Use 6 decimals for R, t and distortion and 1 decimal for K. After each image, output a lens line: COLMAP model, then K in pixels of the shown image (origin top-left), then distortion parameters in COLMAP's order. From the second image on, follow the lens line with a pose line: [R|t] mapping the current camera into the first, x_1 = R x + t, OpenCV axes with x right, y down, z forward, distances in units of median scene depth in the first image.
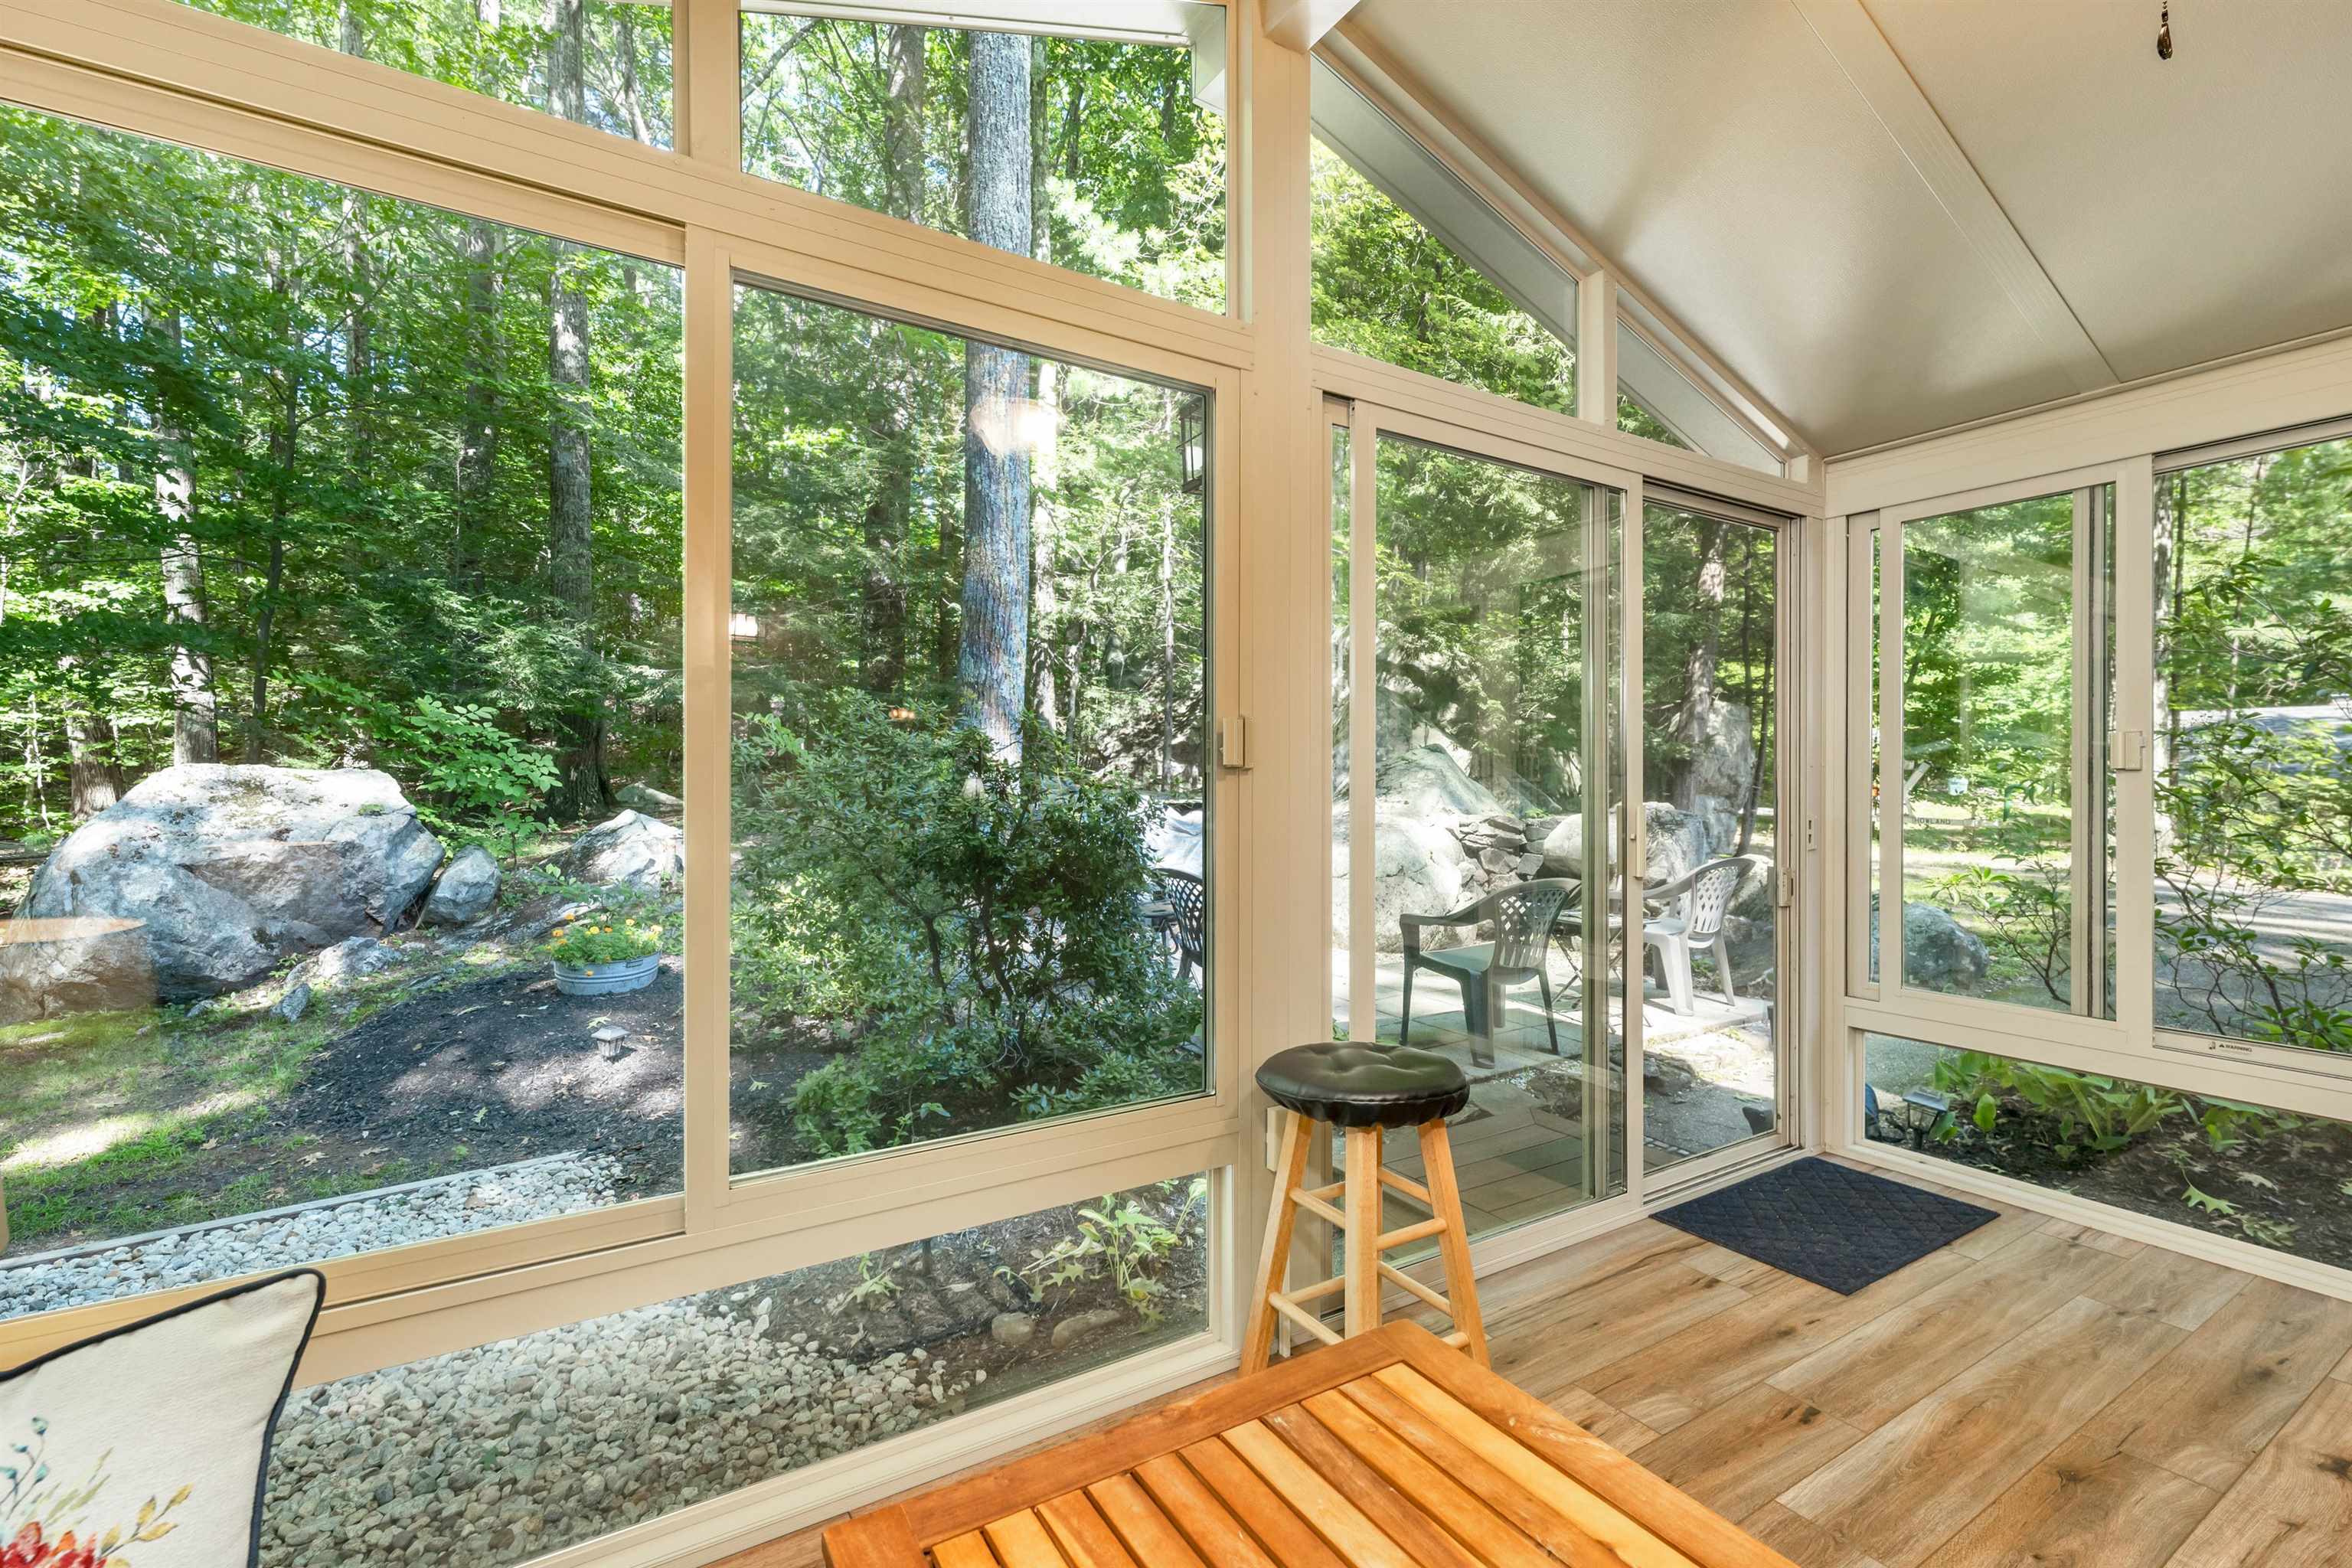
lens RADIAL K [[1007.4, 0, 1182.0], [0, 1007.4, 777.8], [0, 0, 1]] dist [0.001955, 0.000022]
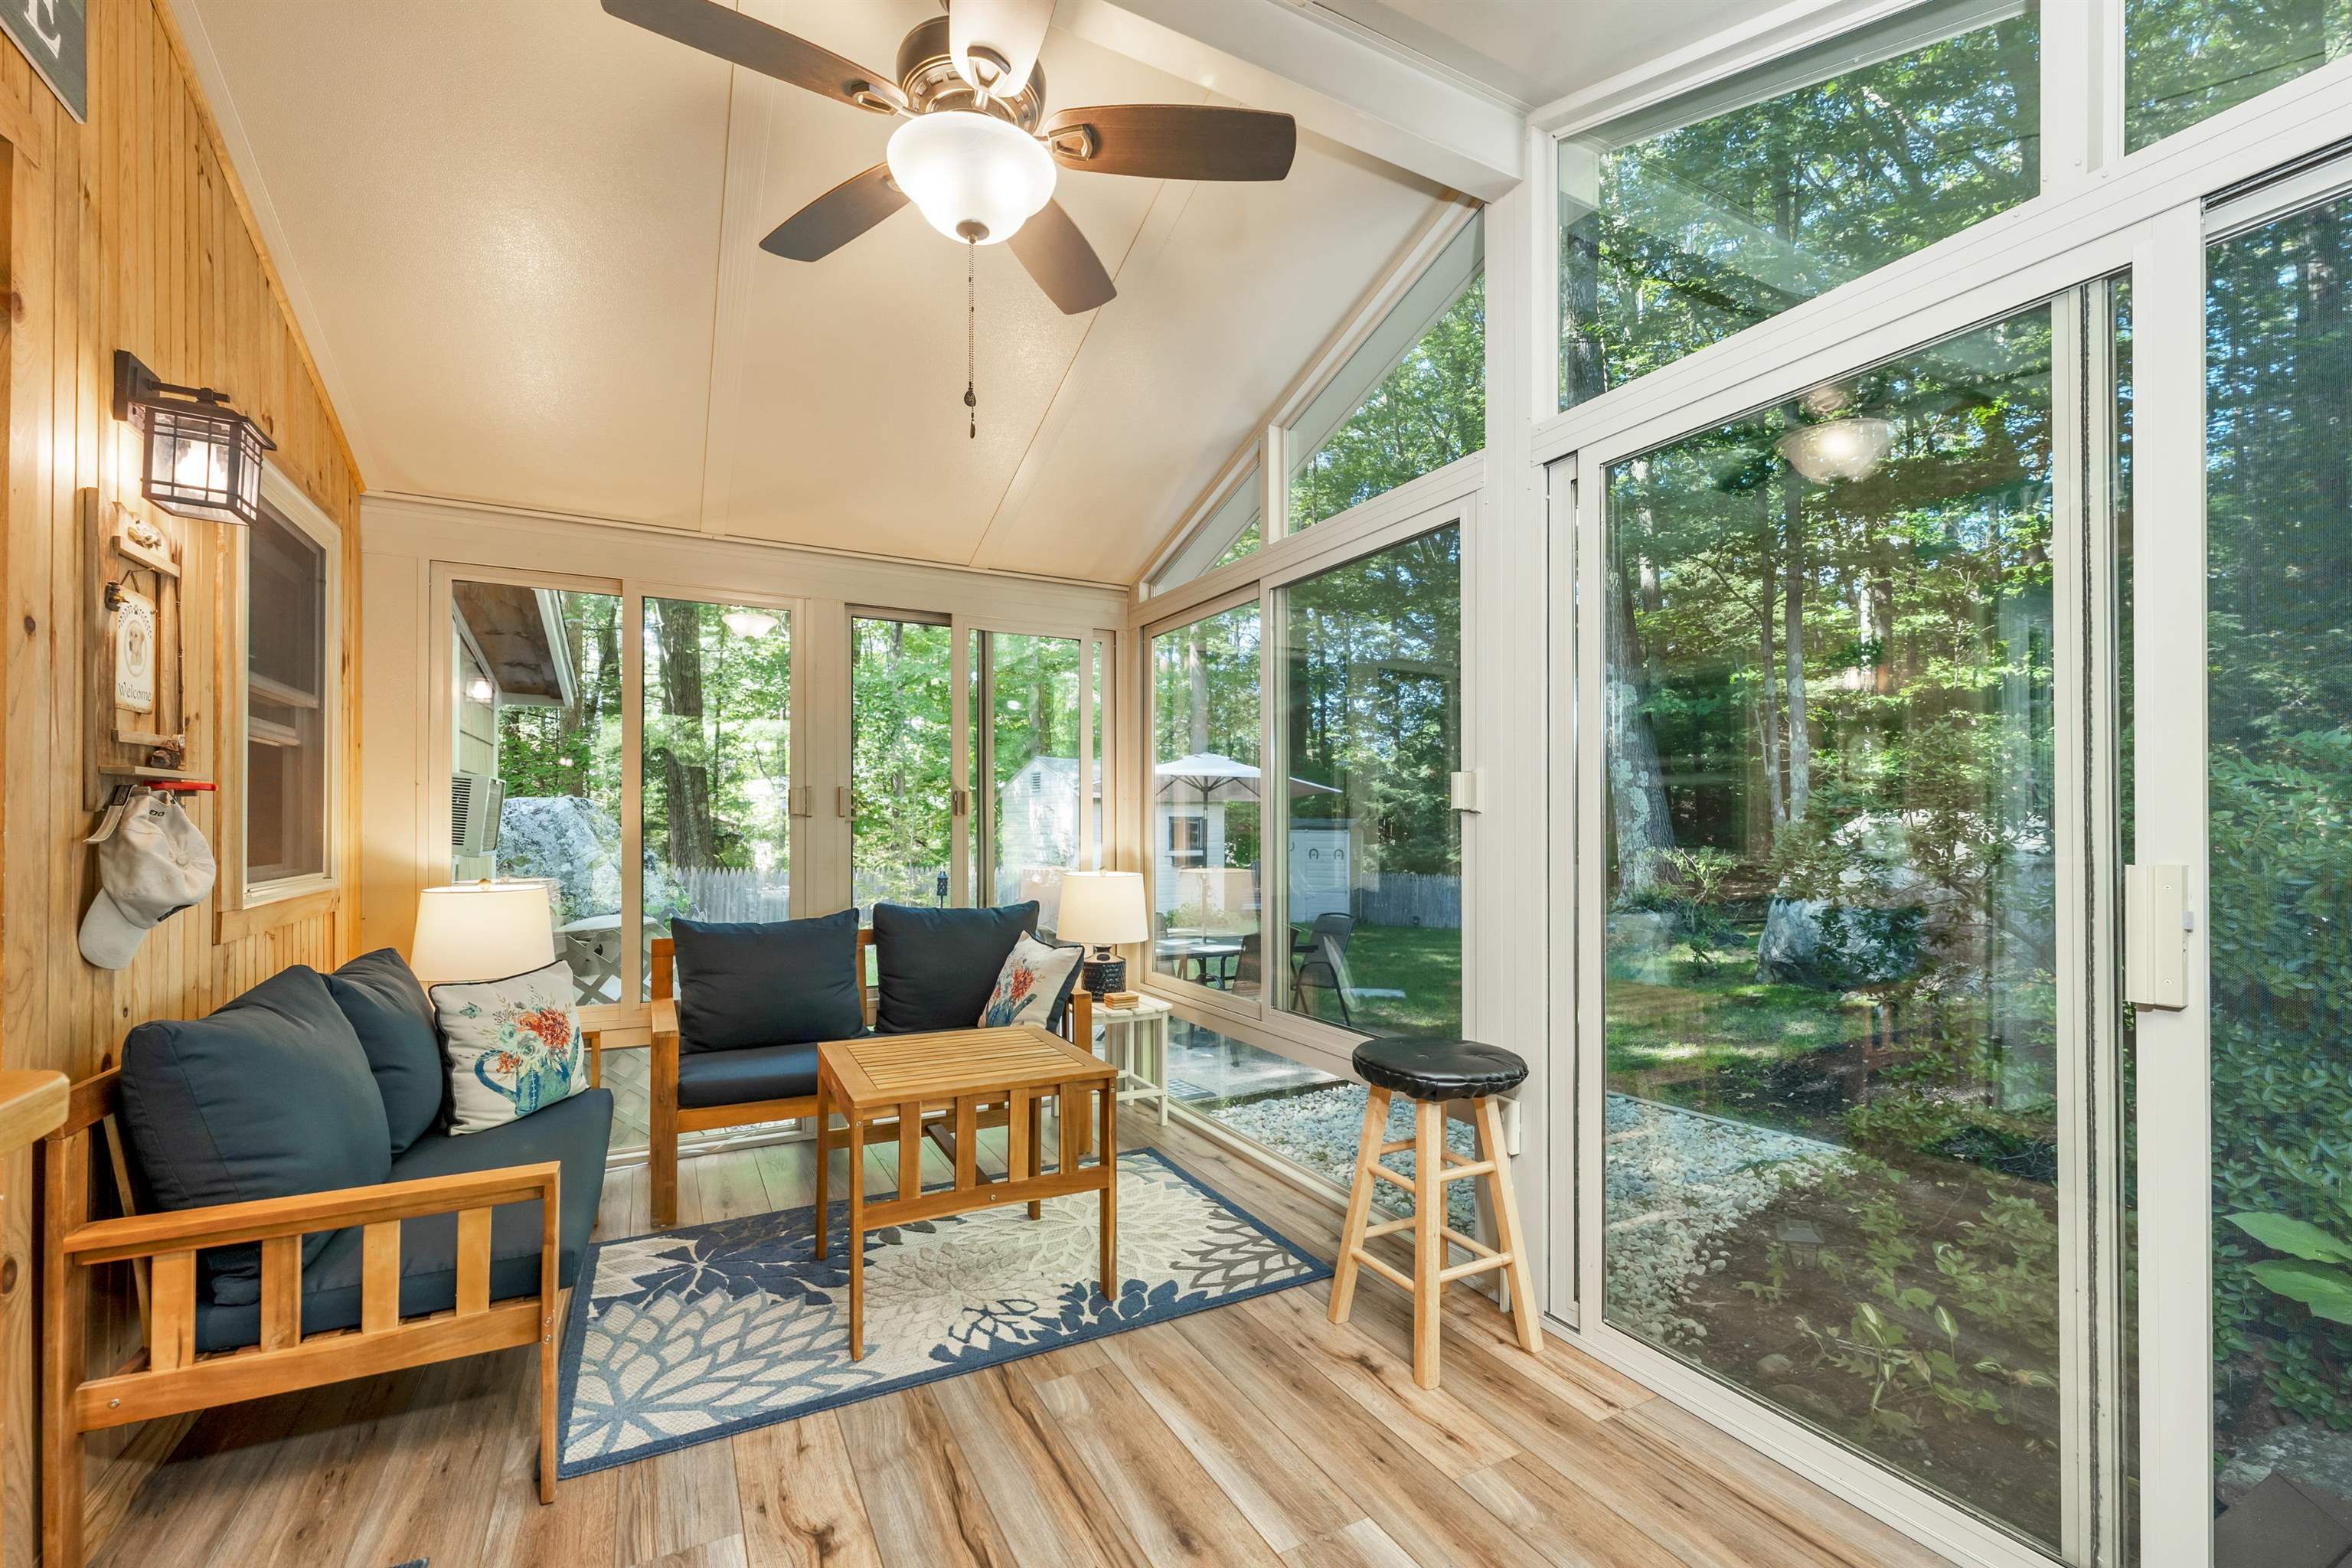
lens RADIAL K [[1007.4, 0, 1182.0], [0, 1007.4, 777.8], [0, 0, 1]] dist [0.001955, 0.000022]
pose [[-0.065449, -0.038480, -0.997114, 0.641326], [-0.001090, 0.999258, -0.038491, -0.001227], [0.997855, -0.001433, -0.065442, 0.361660]]
